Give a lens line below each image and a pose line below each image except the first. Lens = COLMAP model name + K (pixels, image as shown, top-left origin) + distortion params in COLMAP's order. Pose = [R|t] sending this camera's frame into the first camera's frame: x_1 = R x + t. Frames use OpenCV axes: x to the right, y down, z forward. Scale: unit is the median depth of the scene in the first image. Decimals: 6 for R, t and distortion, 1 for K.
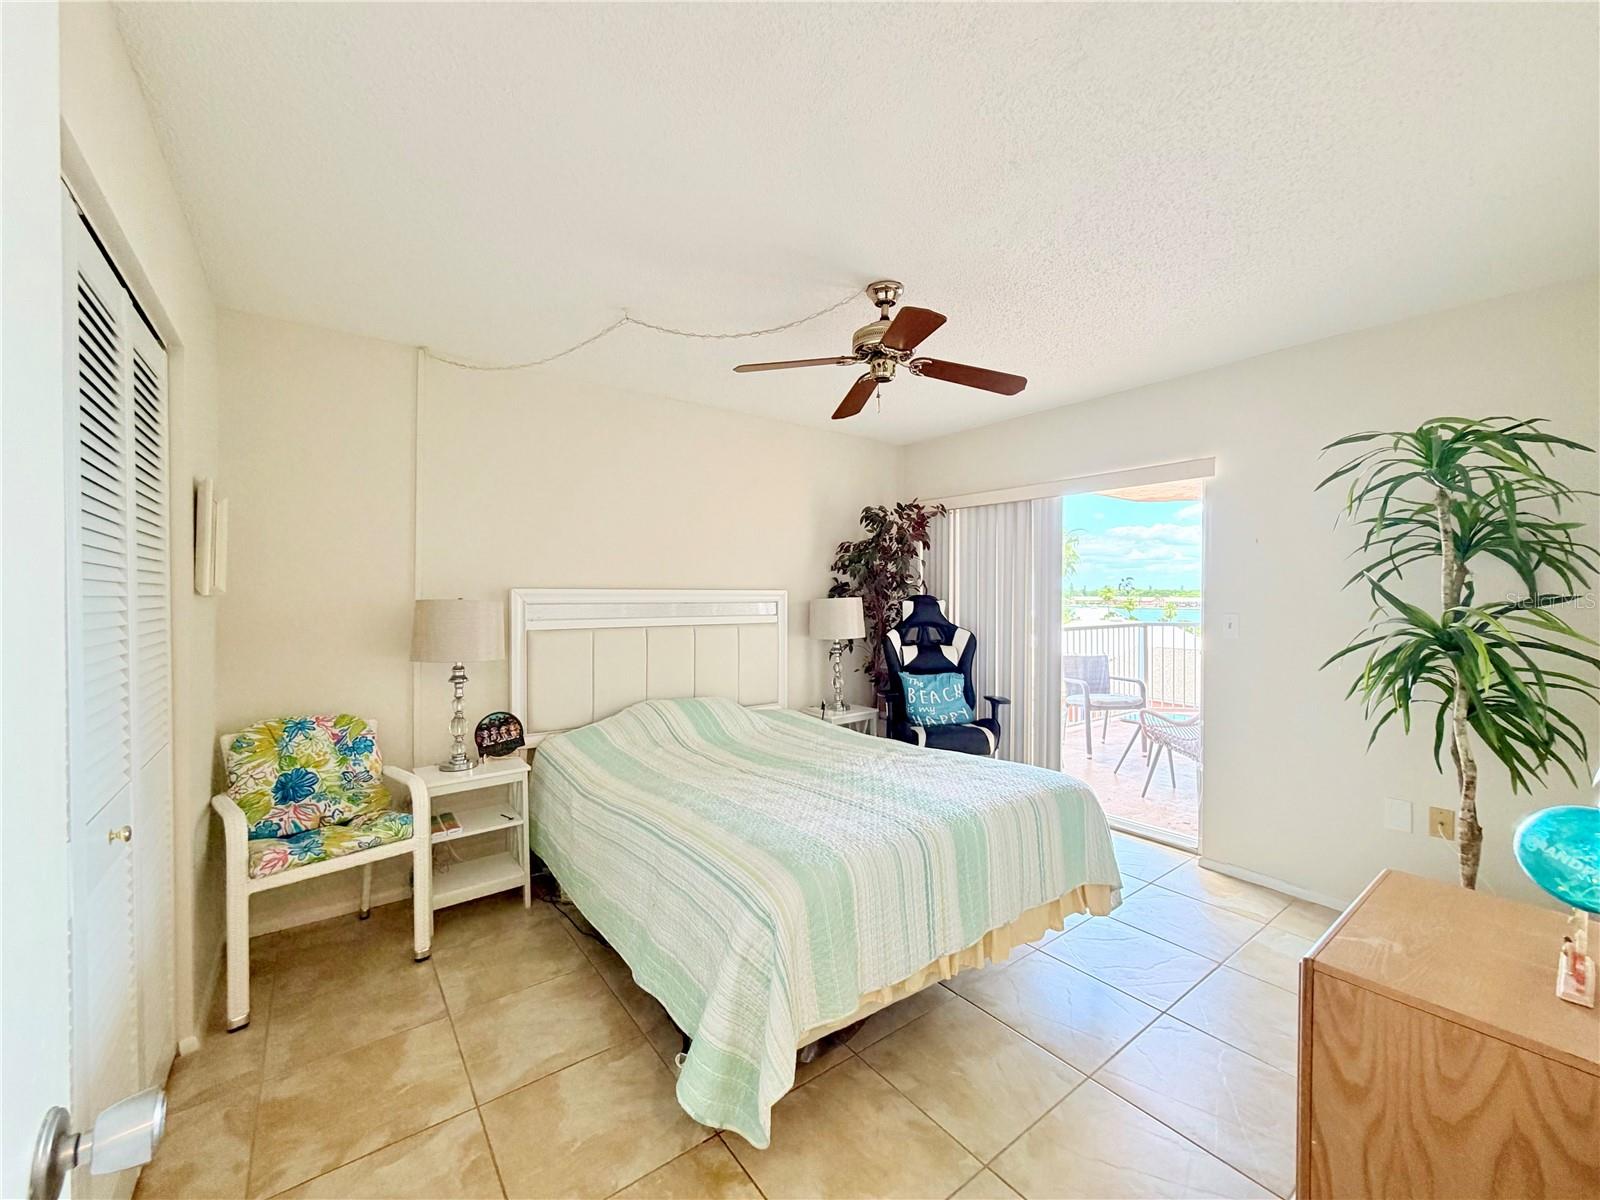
lens RADIAL K [[640.7, 0, 806.2], [0, 640.7, 599.6], [0, 0, 1]] dist [-0.000856, 0.000767]
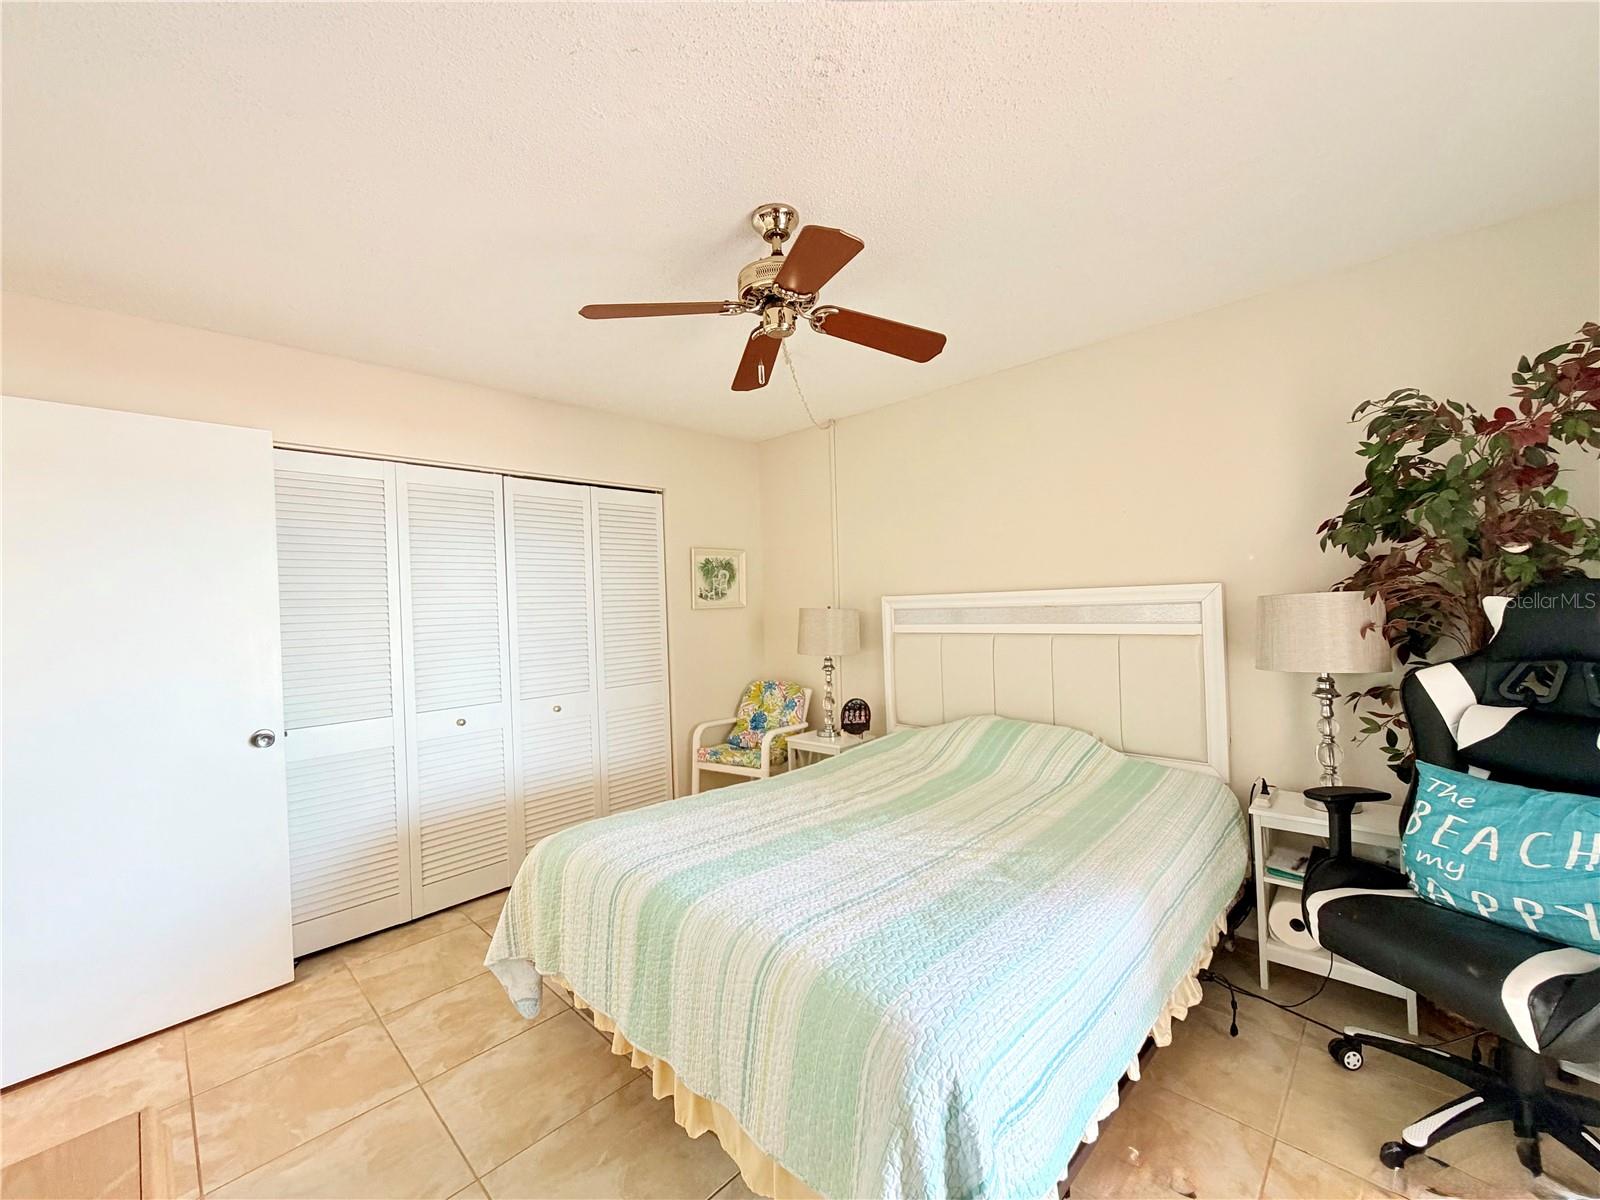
lens RADIAL K [[640.7, 0, 806.2], [0, 640.7, 599.6], [0, 0, 1]] dist [-0.000856, 0.000767]
pose [[0.152646, -0.009363, -0.988237, 0.829618], [0.030344, 0.999528, -0.004783, -0.012345], [0.987815, -0.029257, 0.152859, 0.835398]]
